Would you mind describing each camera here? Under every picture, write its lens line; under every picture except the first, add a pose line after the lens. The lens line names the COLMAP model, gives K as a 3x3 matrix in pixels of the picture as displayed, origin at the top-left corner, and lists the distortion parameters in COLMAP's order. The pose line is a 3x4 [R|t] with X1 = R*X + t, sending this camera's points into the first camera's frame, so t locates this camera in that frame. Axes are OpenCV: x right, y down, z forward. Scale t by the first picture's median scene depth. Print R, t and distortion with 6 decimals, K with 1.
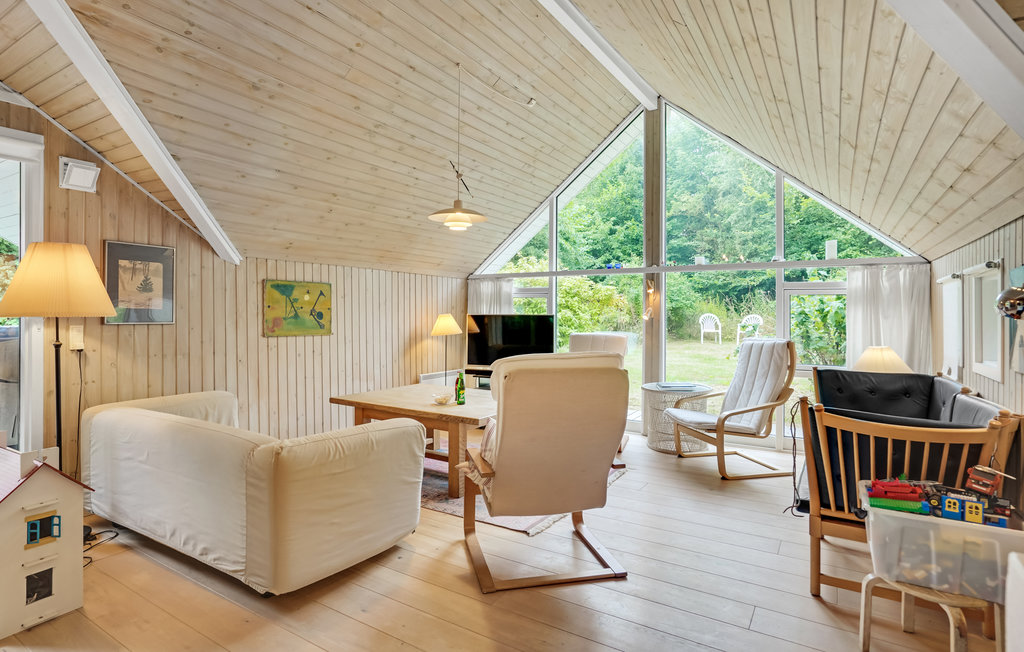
lens RADIAL K [[530.1, 0, 512.6], [0, 530.1, 314.2], [0, 0, 1]] dist [-0.000072, 0.000696]
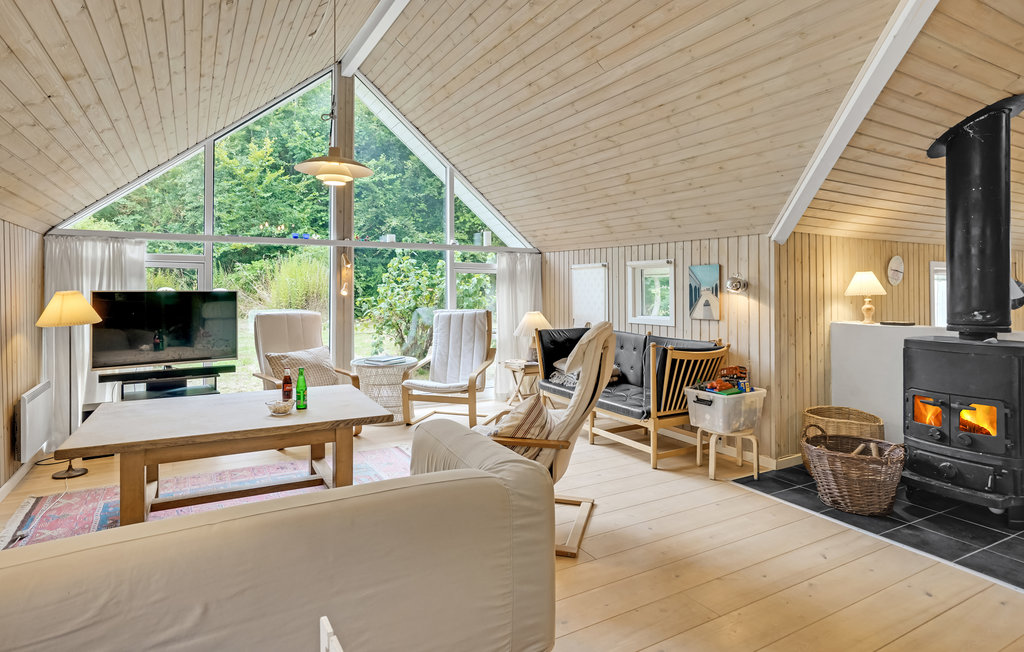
lens RADIAL K [[559.5, 0, 507.2], [0, 559.5, 286.2], [0, 0, 1]] dist [-0.000709, 0.000167]
pose [[0.485864, 0.001461, 0.874033, -0.616153], [0.001526, 0.999996, -0.002519, -0.003513], [-0.874033, 0.002558, 0.485860, 0.326663]]
